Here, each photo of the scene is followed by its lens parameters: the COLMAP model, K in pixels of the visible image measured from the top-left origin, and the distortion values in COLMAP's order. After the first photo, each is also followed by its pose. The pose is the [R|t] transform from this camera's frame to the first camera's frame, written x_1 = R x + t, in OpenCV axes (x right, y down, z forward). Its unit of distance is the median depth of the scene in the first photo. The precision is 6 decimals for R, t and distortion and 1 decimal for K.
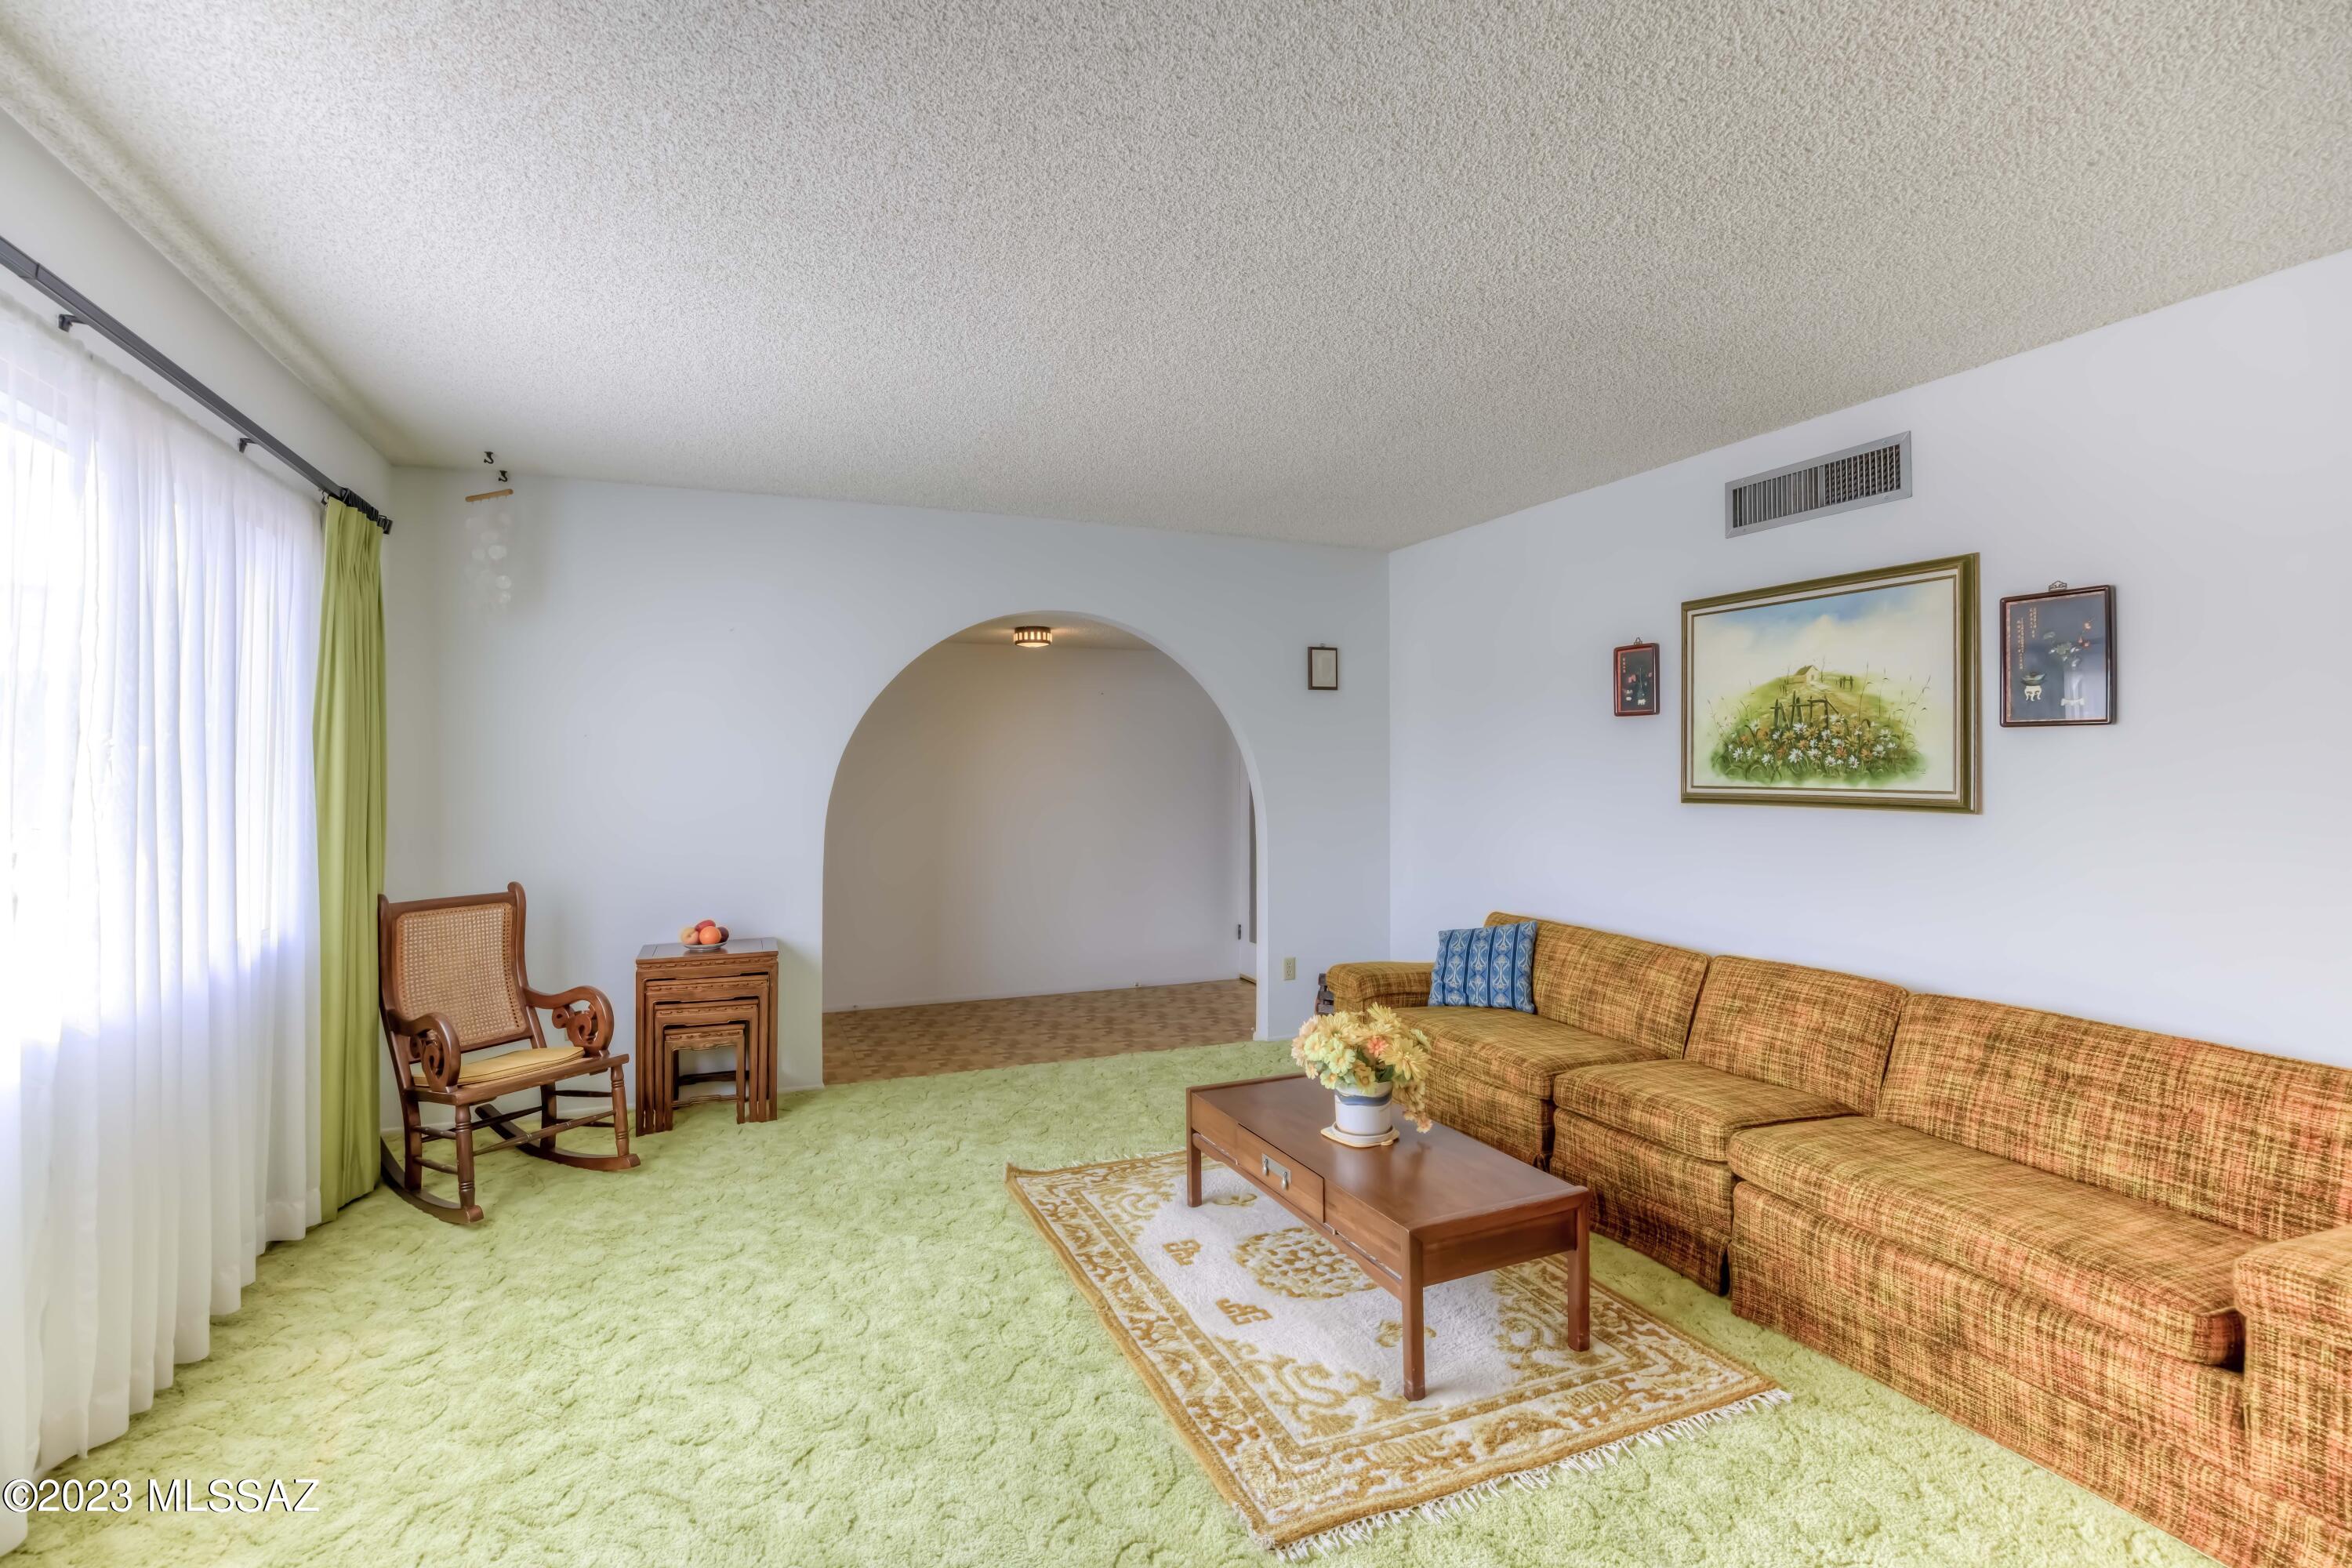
lens RADIAL K [[1078.7, 0, 1041.4], [0, 1078.7, 755.6], [0, 0, 1]] dist [-0.025964, 0.004257]
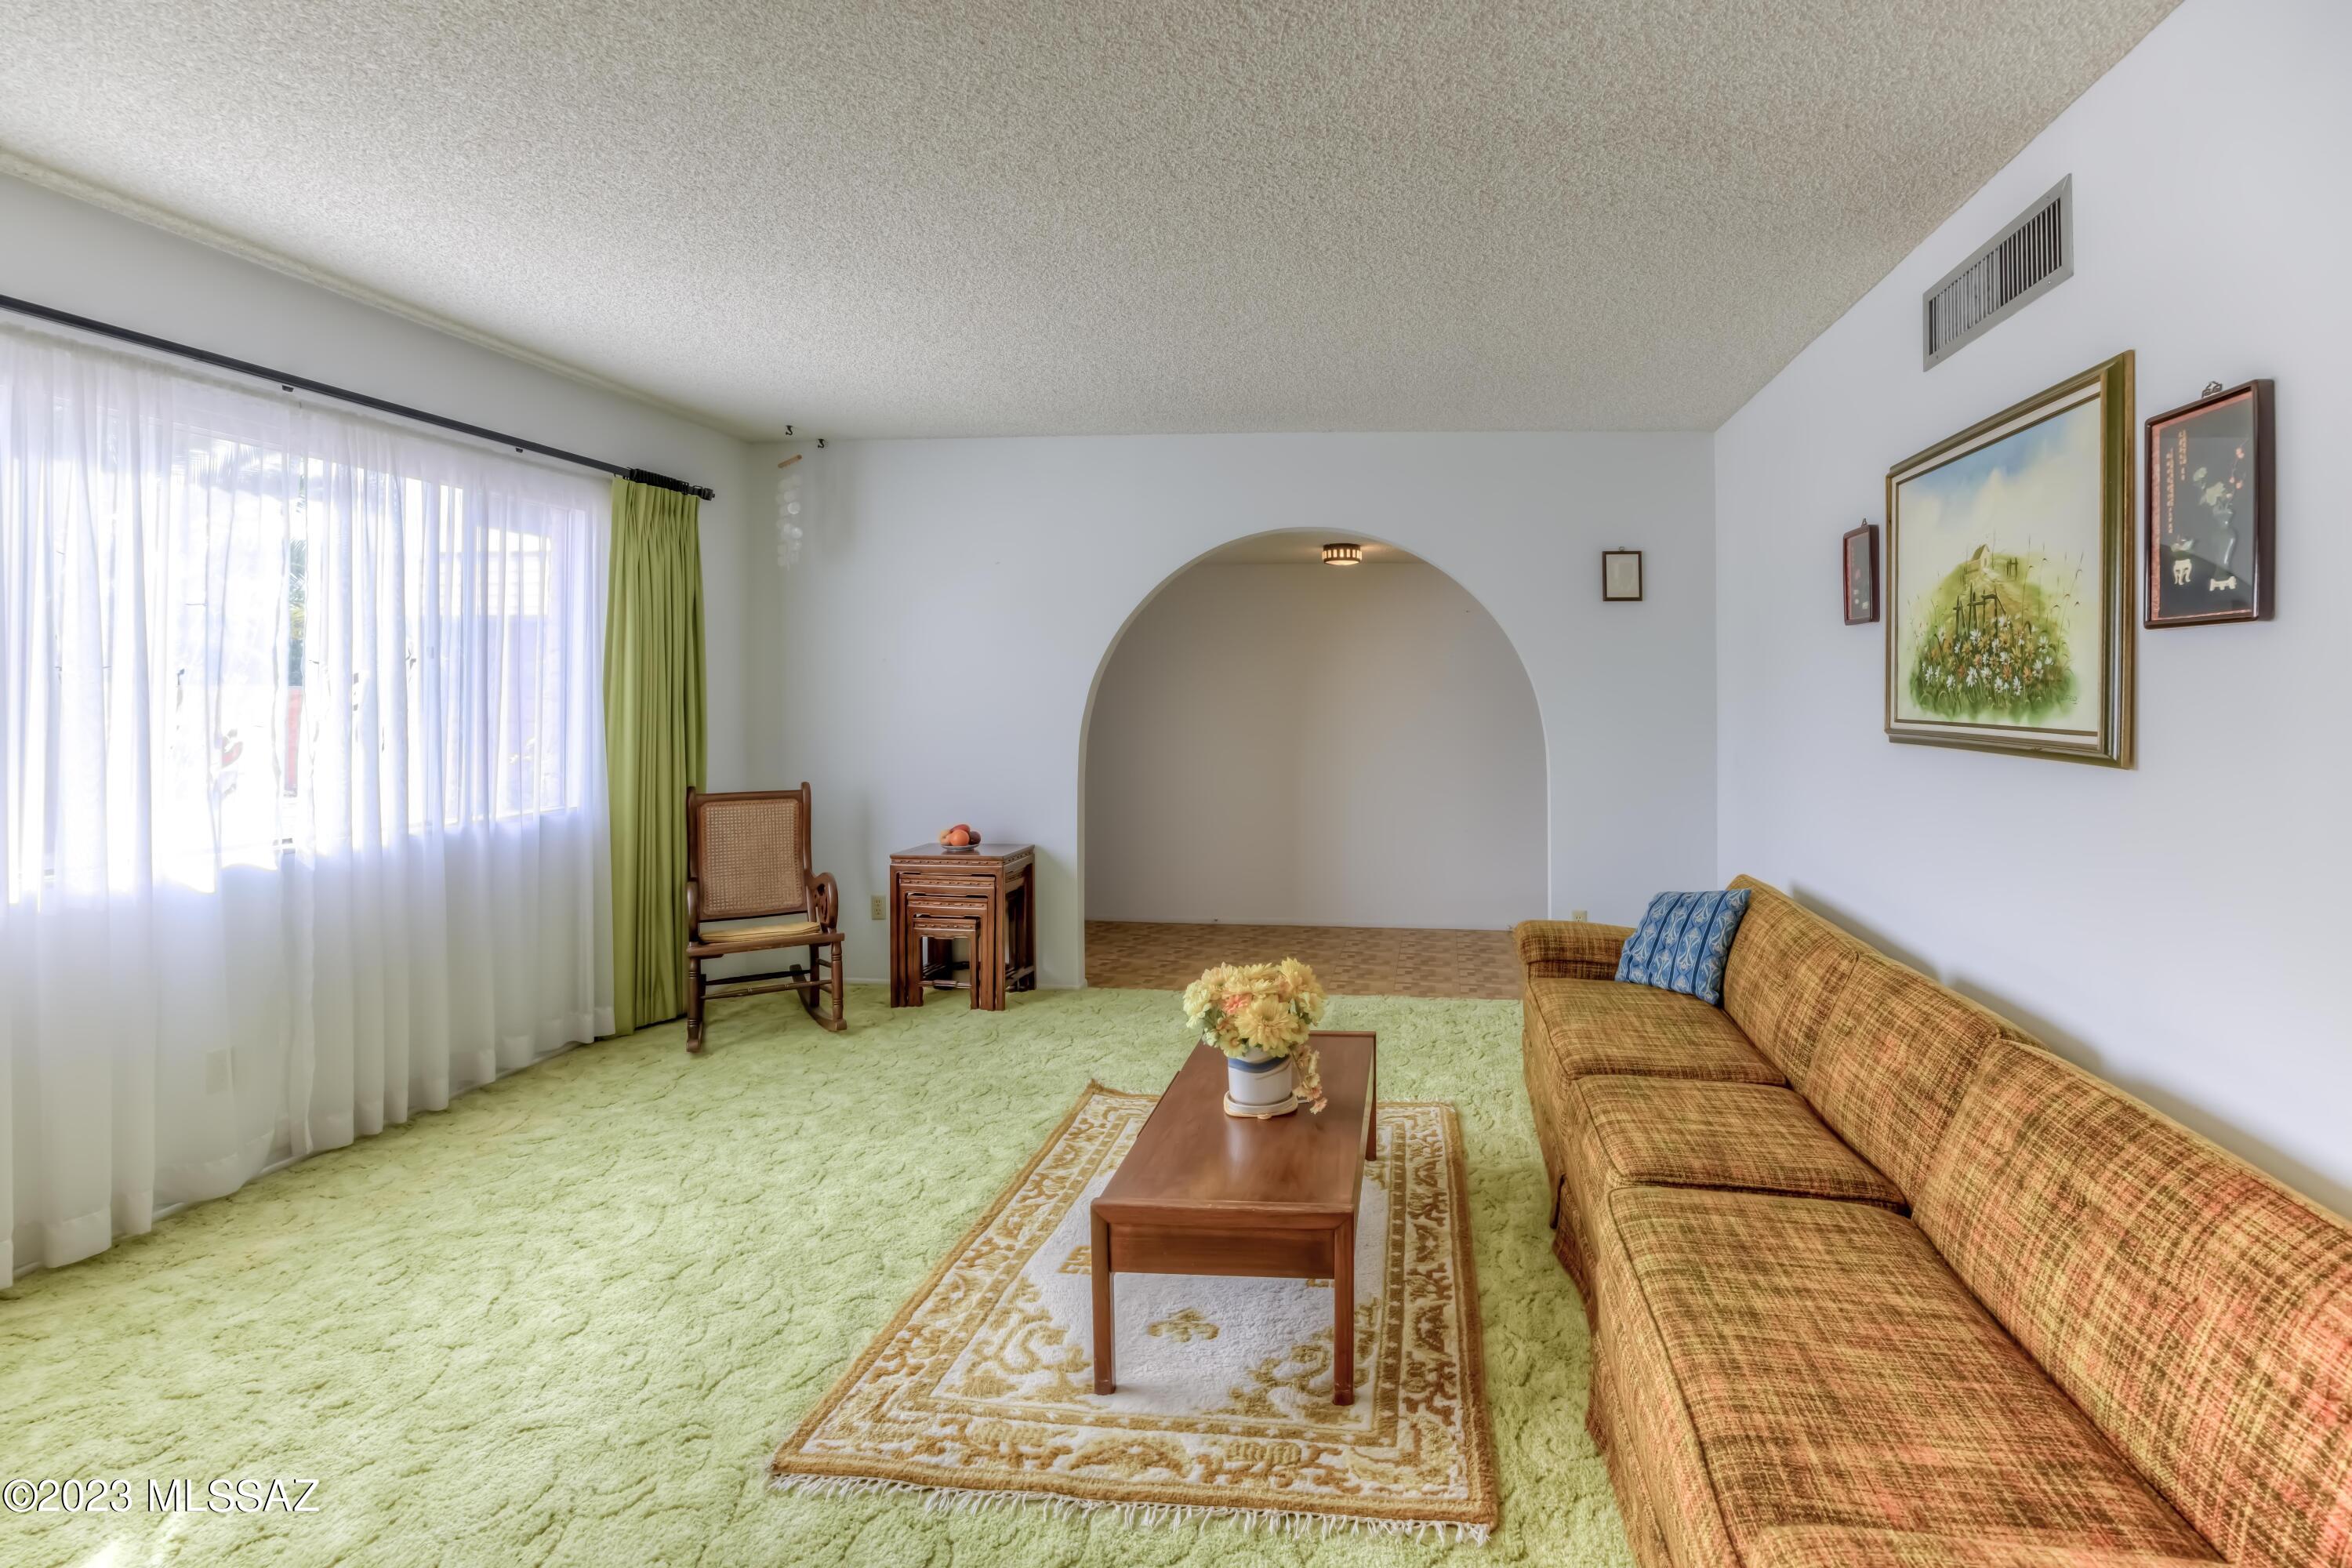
lens RADIAL K [[1078.7, 0, 1326.0], [0, 1078.7, 693.3], [0, 0, 1]] dist [-0.025964, 0.004257]
pose [[0.899463, 0.006892, -0.436943, 0.651497], [-0.001700, 0.999923, 0.012272, 0.002909], [0.436994, -0.010296, 0.899405, 0.202190]]
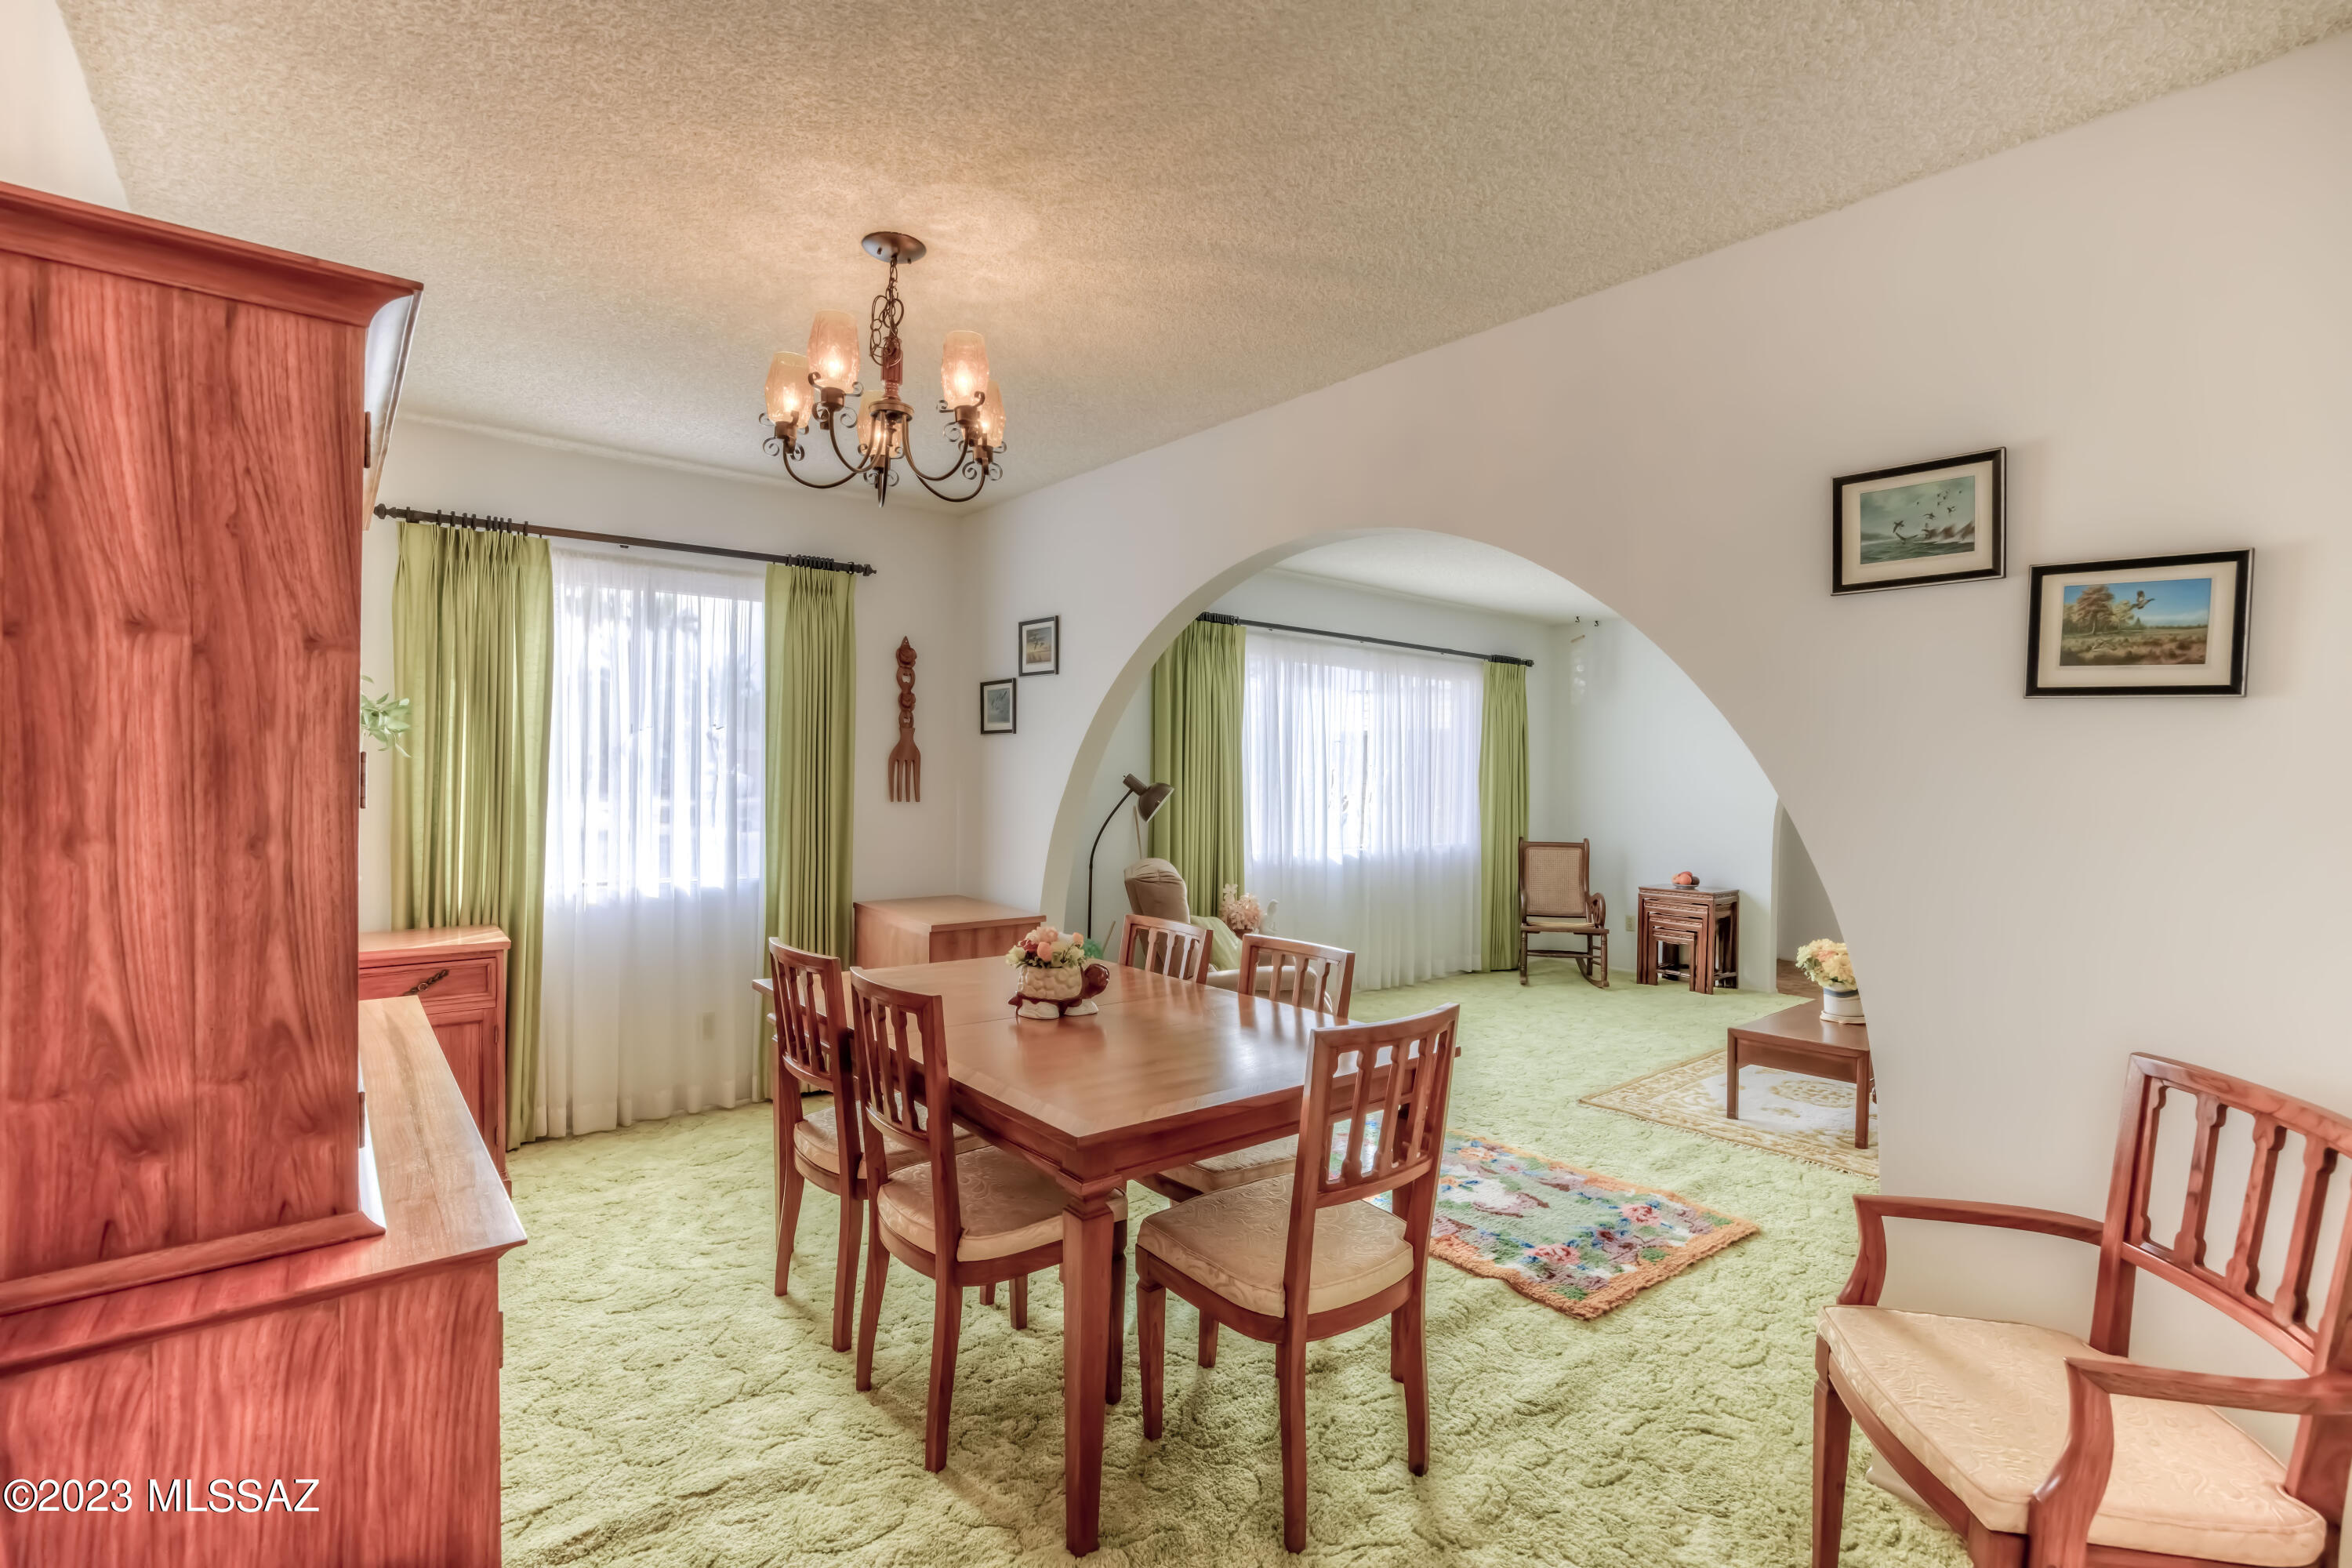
lens RADIAL K [[1078.7, 0, 1161.2], [0, 1078.7, 781.7], [0, 0, 1]] dist [-0.025964, 0.004257]
pose [[0.302156, 0.011922, -0.953184, 1.307871], [-0.003096, 0.999929, 0.011525, -0.004160], [0.953254, -0.000532, 0.302171, -0.367995]]
